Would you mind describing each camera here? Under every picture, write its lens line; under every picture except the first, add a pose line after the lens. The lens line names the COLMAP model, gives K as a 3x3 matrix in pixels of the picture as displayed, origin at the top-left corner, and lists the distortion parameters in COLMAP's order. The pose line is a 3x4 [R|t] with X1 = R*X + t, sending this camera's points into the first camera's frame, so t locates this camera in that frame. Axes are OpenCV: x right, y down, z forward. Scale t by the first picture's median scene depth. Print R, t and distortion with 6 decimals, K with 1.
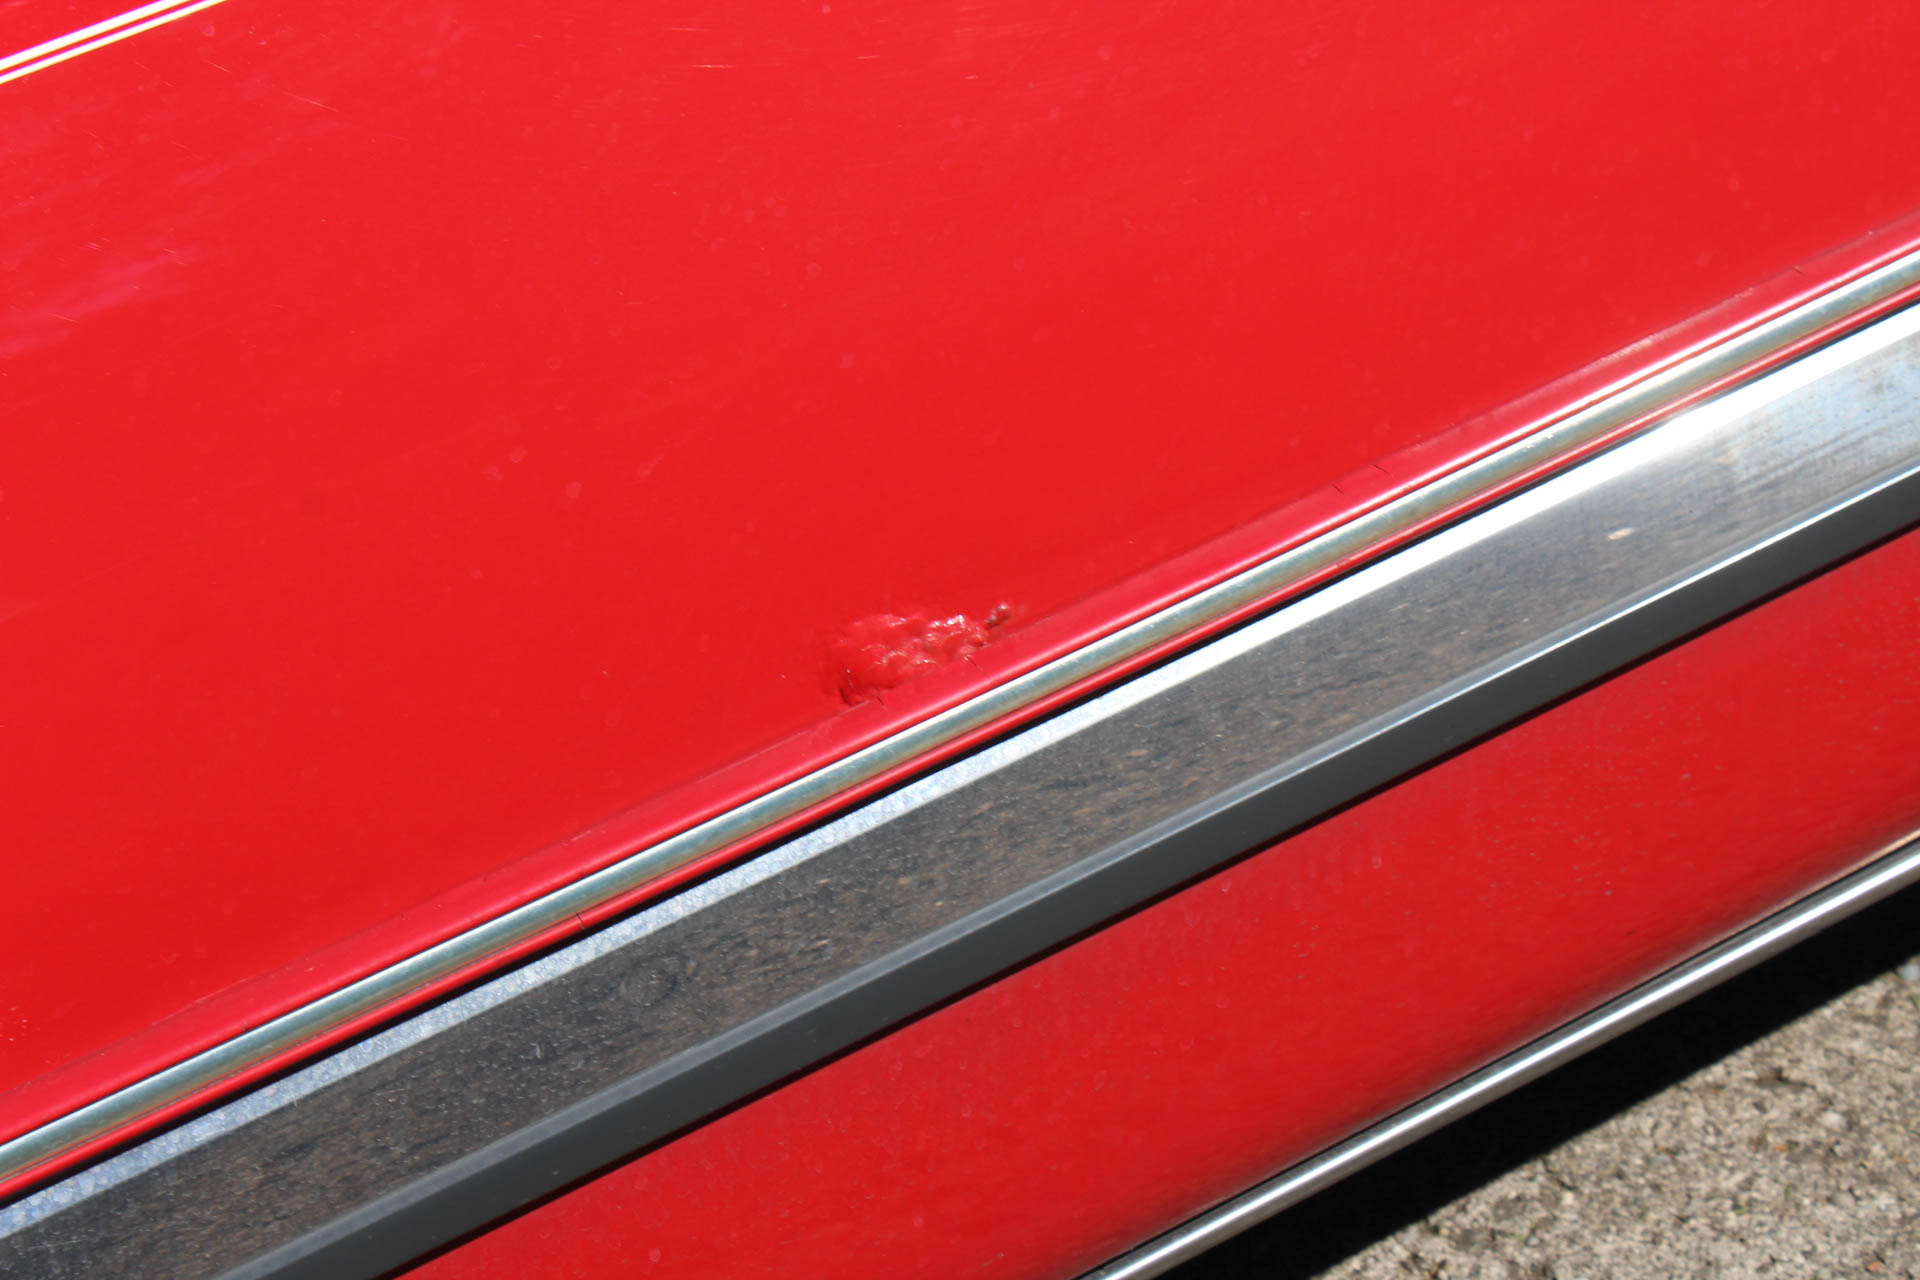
lens RADIAL K [[4597.2, 0, 960.0], [0, 4597.2, 640.0], [0, 0, 1]] dist [0.053290, 0.553015]
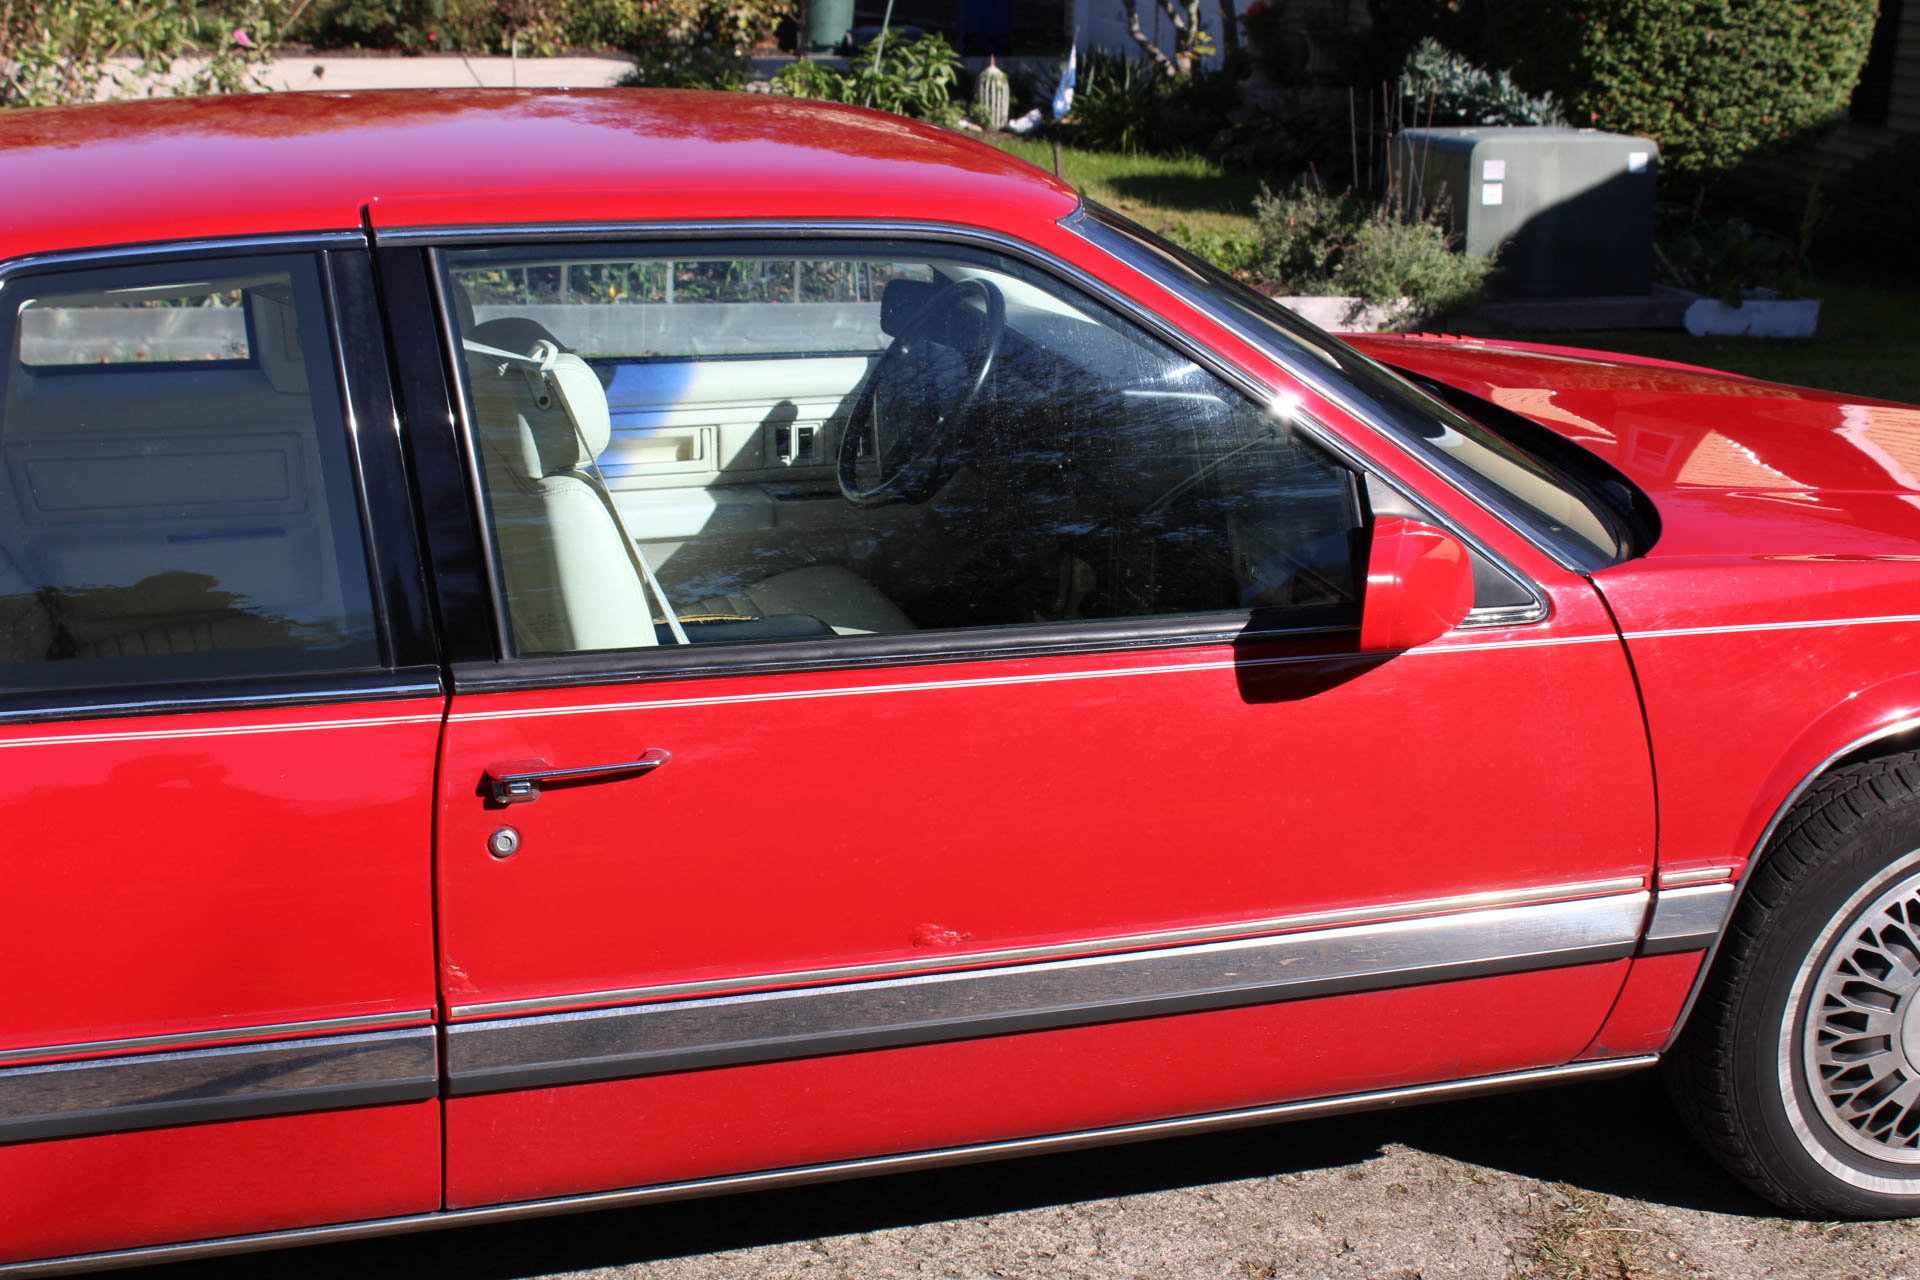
lens RADIAL K [[2821.4, 0, 958.6], [0, 2821.4, 614.3], [0, 0, 1]] dist [-0.052228, -0.089549]
pose [[0.949191, 0.301252, -0.091018, 0.086327], [-0.310858, 0.942589, -0.122033, 0.019017], [0.049030, 0.144126, 0.988344, -0.760595]]
